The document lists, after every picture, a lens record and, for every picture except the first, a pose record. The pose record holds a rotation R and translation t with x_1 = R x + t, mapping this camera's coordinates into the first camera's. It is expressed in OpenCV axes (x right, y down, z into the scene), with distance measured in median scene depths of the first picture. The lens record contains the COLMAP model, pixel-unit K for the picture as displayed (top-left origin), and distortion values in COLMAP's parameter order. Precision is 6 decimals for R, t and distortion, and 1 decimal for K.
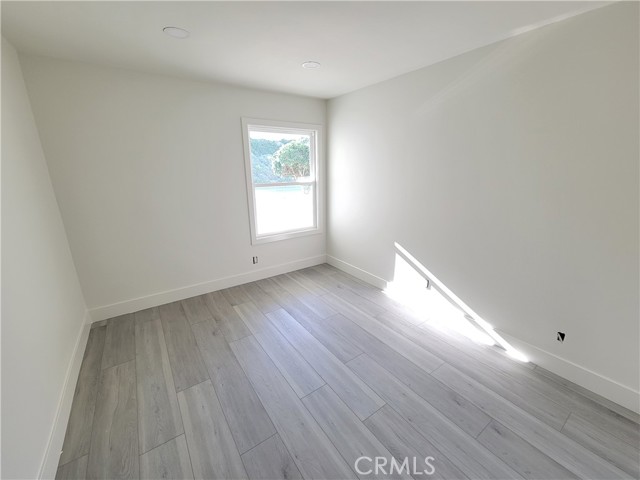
lens RADIAL K [[262.5, 0, 323.2], [0, 262.5, 242.2], [0, 0, 1]] dist [-0.000736, -0.000758]
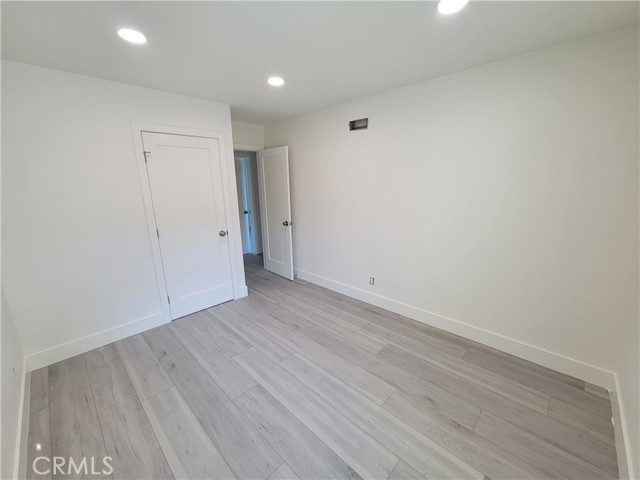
lens RADIAL K [[262.5, 0, 323.2], [0, 262.5, 242.2], [0, 0, 1]] dist [-0.000736, -0.000758]
pose [[-0.981685, 0.063923, -0.179469, -0.015213], [-0.032396, 0.872299, 0.487898, -0.513301], [0.187739, 0.484776, -0.854252, 1.763989]]
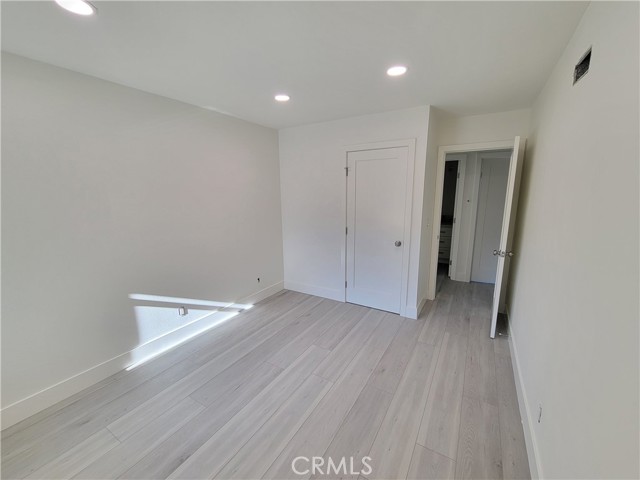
lens RADIAL K [[262.5, 0, 323.2], [0, 262.5, 242.2], [0, 0, 1]] dist [-0.000736, -0.000758]
pose [[-0.408250, -0.169170, 0.897058, -0.959249], [0.266057, 0.917967, 0.294195, -0.333187], [-0.873238, 0.358774, -0.329751, 1.122600]]
